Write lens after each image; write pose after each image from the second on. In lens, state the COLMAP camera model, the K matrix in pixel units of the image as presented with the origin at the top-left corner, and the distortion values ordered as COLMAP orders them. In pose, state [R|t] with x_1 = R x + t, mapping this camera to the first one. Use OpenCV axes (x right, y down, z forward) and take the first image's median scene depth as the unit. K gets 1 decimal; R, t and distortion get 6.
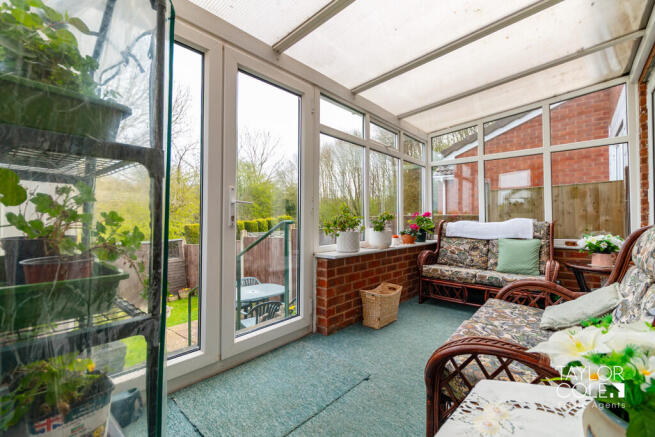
lens RADIAL K [[287.9, 0, 331.4], [0, 287.9, 211.9], [0, 0, 1]] dist [0.000519, 0.000026]
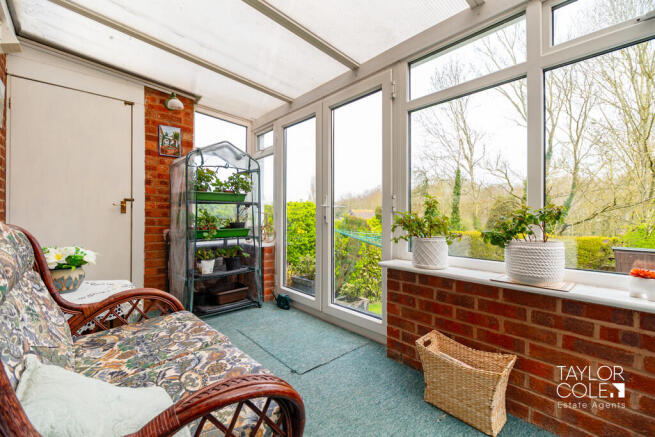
lens RADIAL K [[287.9, 0, 328.7], [0, 287.9, 217.1], [0, 0, 1]] dist [0.000519, 0.000026]
pose [[-0.126613, -0.001253, -0.991951, 0.640566], [0.014773, 0.999886, -0.003149, 0.013658], [0.991842, -0.015053, -0.126580, 0.708903]]
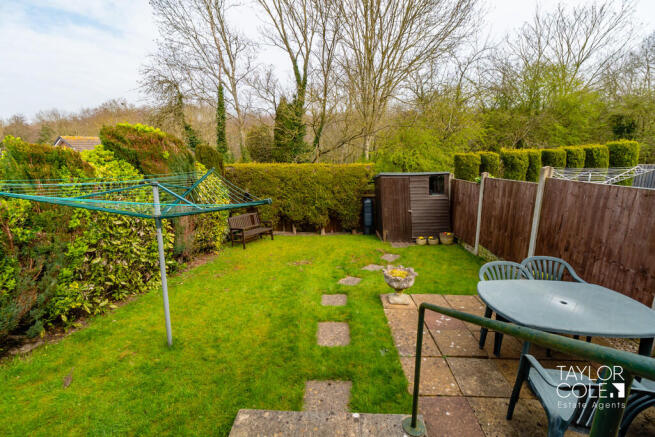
lens RADIAL K [[287.9, 0, 327.2], [0, 287.9, 215.5], [0, 0, 1]] dist [0.000519, 0.000026]
pose [[0.619799, 0.178366, -0.764222, -0.311450], [0.022699, 0.969346, 0.244651, 0.019702], [0.784432, -0.168981, 0.596751, 0.773816]]
